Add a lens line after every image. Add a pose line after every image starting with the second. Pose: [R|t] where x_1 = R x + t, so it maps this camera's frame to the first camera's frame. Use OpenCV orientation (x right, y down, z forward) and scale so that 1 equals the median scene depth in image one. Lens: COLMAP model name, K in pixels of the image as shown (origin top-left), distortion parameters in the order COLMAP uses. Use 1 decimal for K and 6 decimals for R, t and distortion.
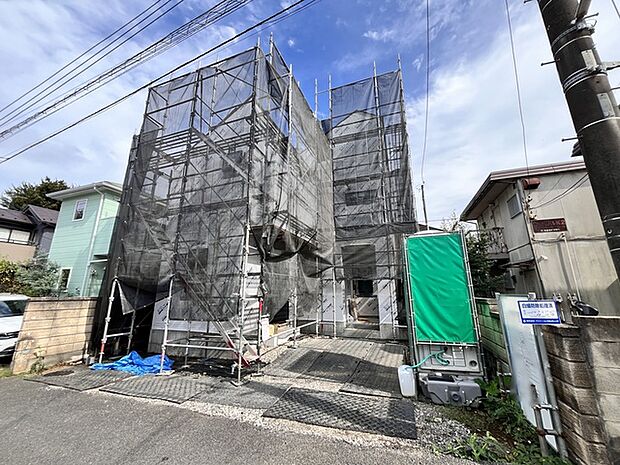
lens RADIAL K [[249.8, 0, 310.0], [0, 249.8, 231.2], [0, 0, 1]] dist [-0.002131, -0.000513]
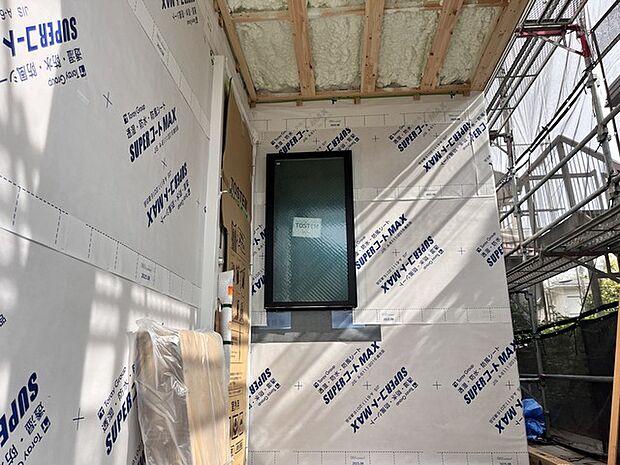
lens RADIAL K [[467.8, 0, 307.6], [0, 467.8, 234.3], [0, 0, 1]] dist [0.064628, -0.091034]
pose [[0.959285, 0.072474, 0.272985, 0.269874], [-0.062954, 0.997069, -0.043484, 0.405110], [-0.275336, 0.024528, 0.961035, 1.382016]]
